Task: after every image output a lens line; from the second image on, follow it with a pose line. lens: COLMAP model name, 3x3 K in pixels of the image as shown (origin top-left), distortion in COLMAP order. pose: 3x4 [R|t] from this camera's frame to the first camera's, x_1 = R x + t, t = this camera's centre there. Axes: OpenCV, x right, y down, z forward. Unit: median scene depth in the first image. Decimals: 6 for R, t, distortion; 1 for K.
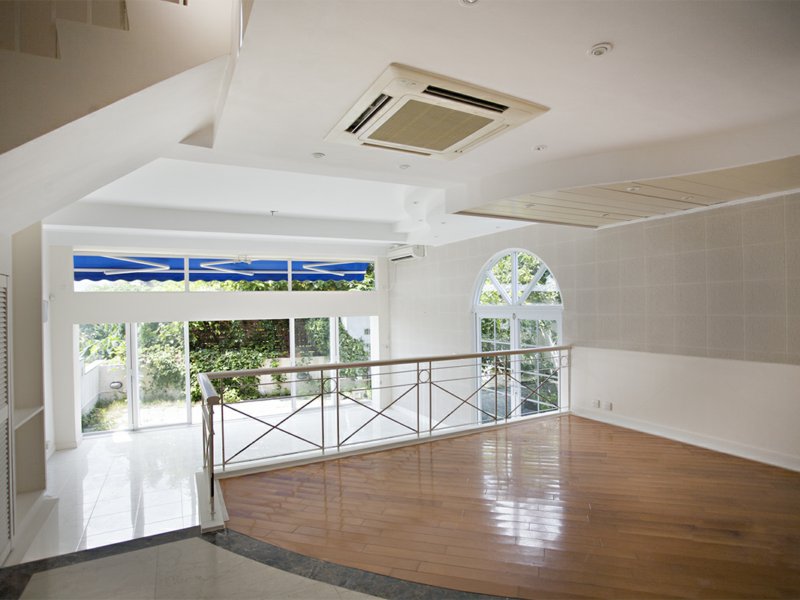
lens RADIAL K [[439.6, 0, 399.4], [0, 439.6, 314.1], [0, 0, 1]] dist [-0.048723, 0.001005]
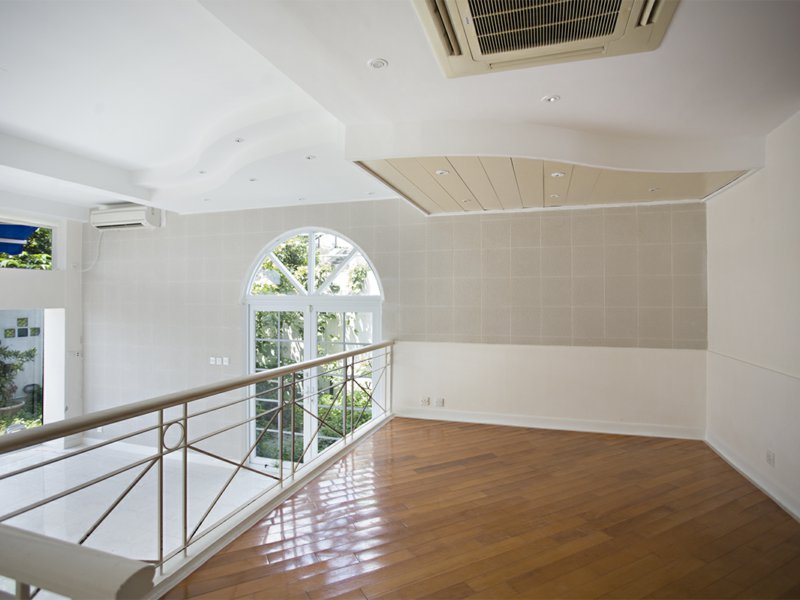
lens RADIAL K [[442.3, 0, 400.0], [0, 442.3, 300.0], [0, 0, 1]] dist [-0.065955, 0.000554]
pose [[0.714888, 0.020115, 0.698949, -0.216789], [-0.001823, 0.999636, -0.026904, 0.011181], [-0.699236, 0.017959, 0.714665, 0.300599]]
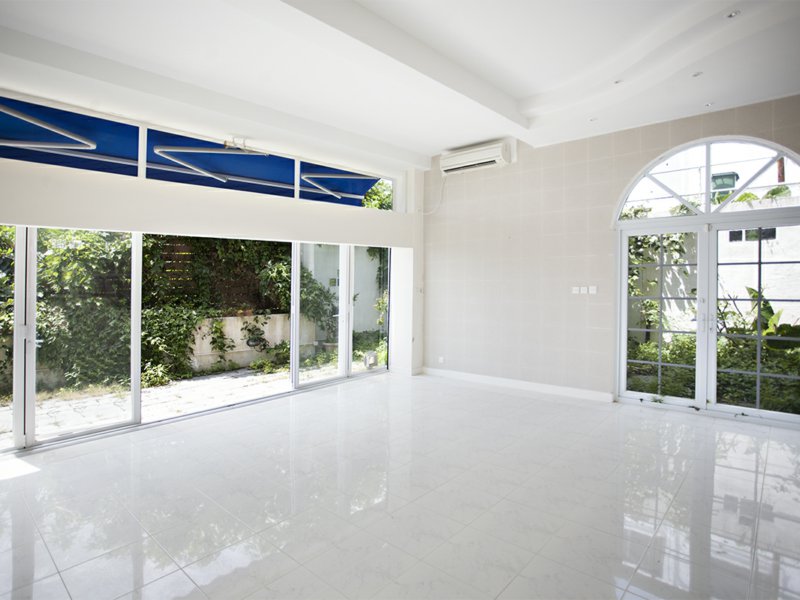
lens RADIAL K [[438.8, 0, 400.2], [0, 438.8, 278.6], [0, 0, 1]] dist [-0.041679, 0.000673]
pose [[0.938944, 0.005233, 0.344030, -0.517267], [0.001625, 0.999806, -0.019644, 0.110282], [-0.344066, 0.019004, 0.938753, 0.513352]]
